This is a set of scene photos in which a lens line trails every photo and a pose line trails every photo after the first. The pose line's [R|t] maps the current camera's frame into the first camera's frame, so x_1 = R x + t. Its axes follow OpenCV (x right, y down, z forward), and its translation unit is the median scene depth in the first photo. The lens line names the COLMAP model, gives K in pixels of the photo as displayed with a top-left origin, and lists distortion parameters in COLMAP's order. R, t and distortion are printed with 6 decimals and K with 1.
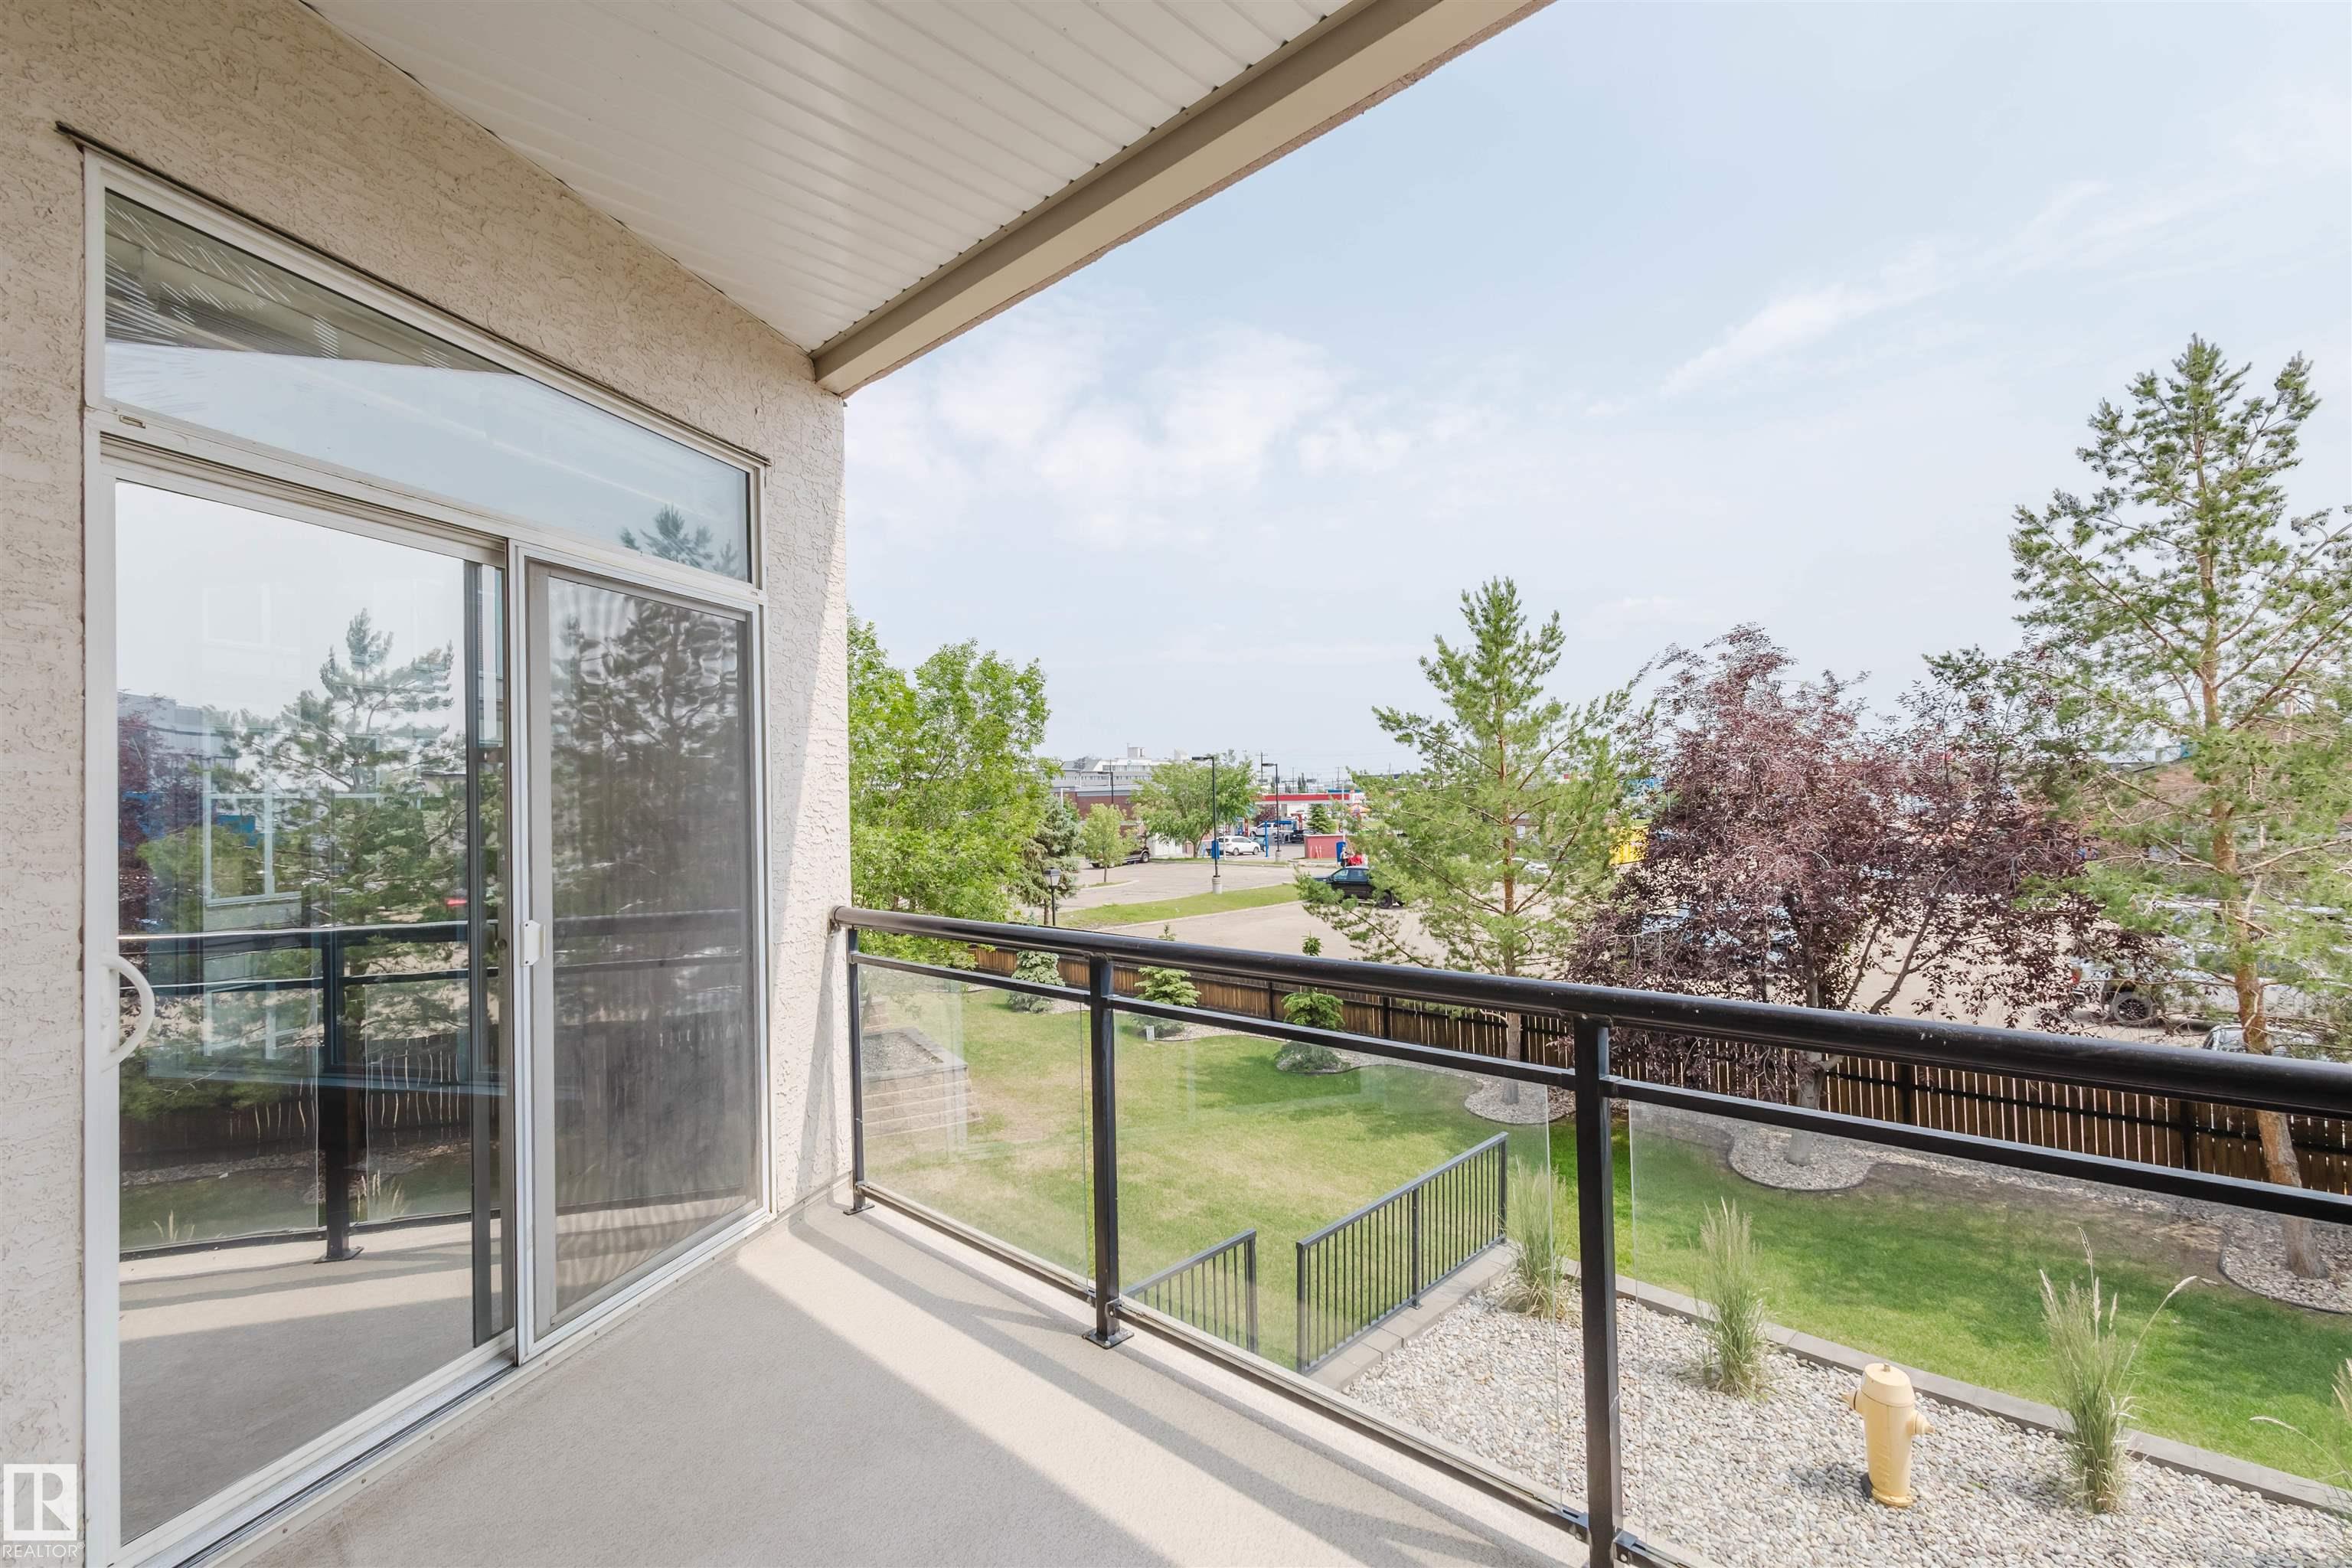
lens RADIAL K [[1083.9, 0, 1204.4], [0, 1083.9, 774.2], [0, 0, 1]] dist [0.014817, -0.006085]
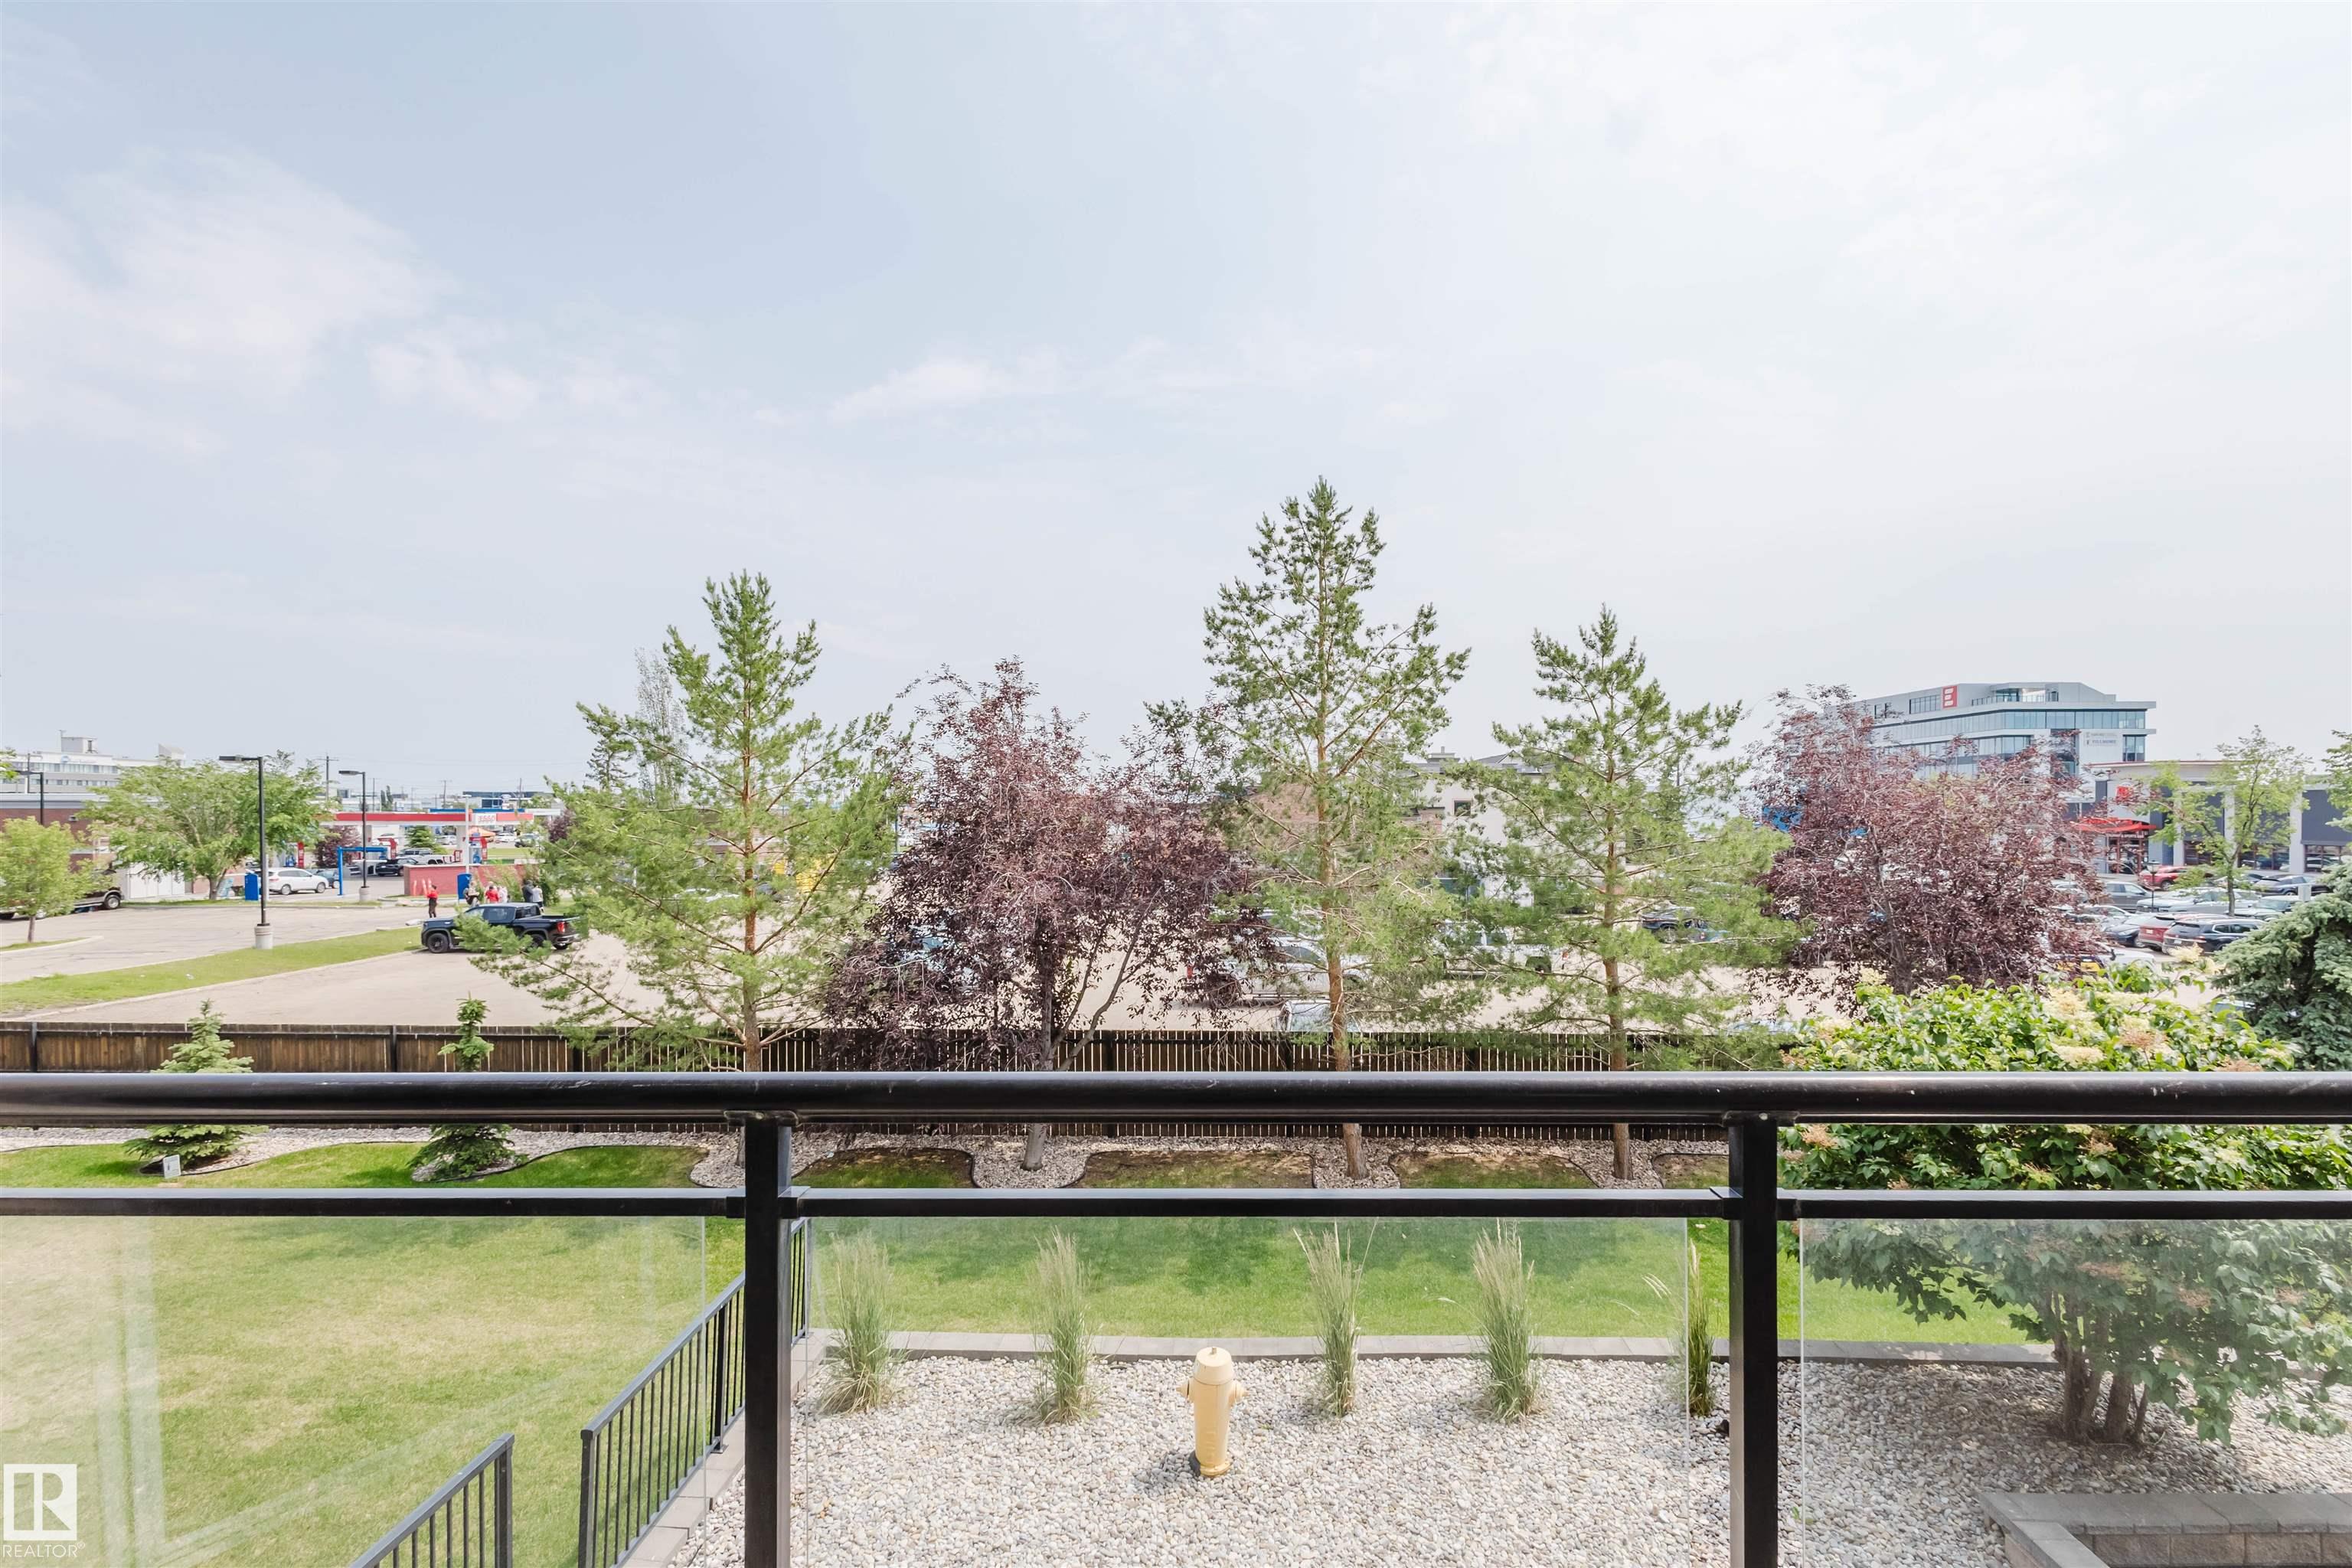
lens RADIAL K [[1083.9, 0, 1151.7], [0, 1083.9, 824.0], [0, 0, 1]] dist [0.014817, -0.006085]
pose [[0.729311, 0.014305, 0.684033, -0.096314], [-0.031157, 0.999439, 0.012318, 0.002449], [-0.683473, -0.030296, 0.729347, 0.144890]]
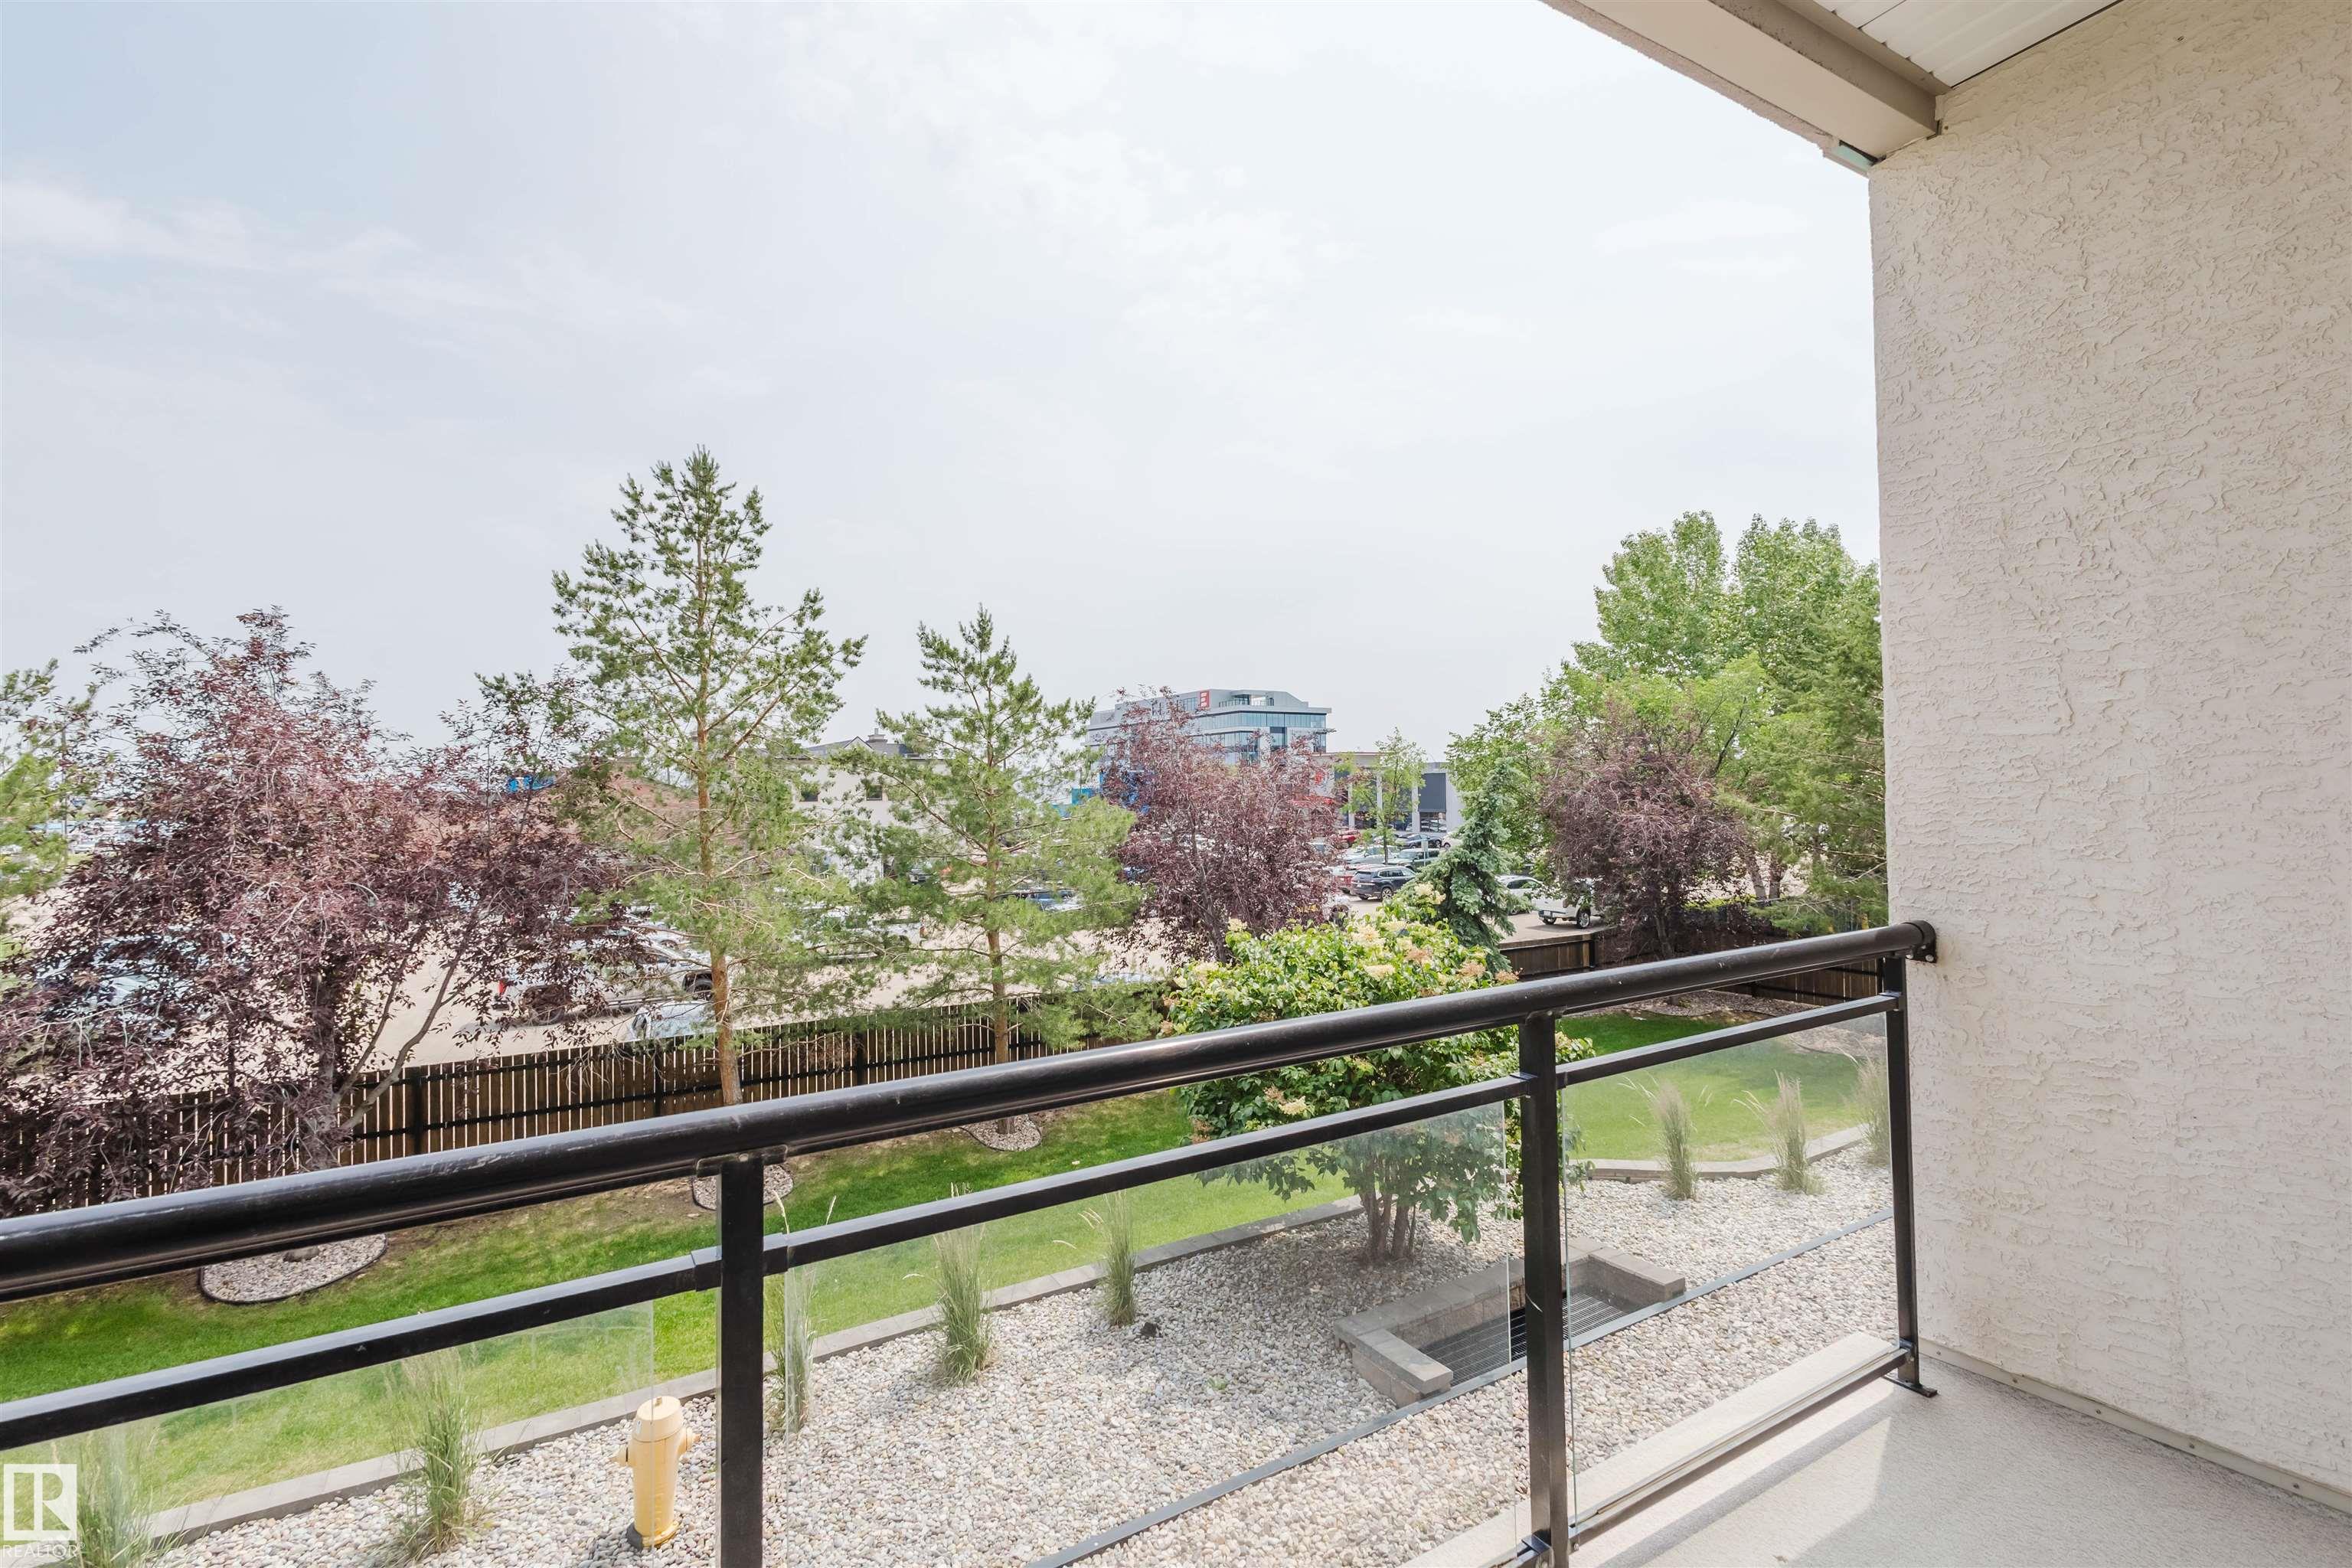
lens RADIAL K [[1083.9, 0, 1122.9], [0, 1083.9, 772.4], [0, 0, 1]] dist [0.014817, -0.006085]
pose [[0.262085, 0.036567, 0.964352, -0.112356], [-0.013726, 0.999322, -0.034163, 0.003220], [-0.964947, -0.004283, 0.262409, 0.167356]]
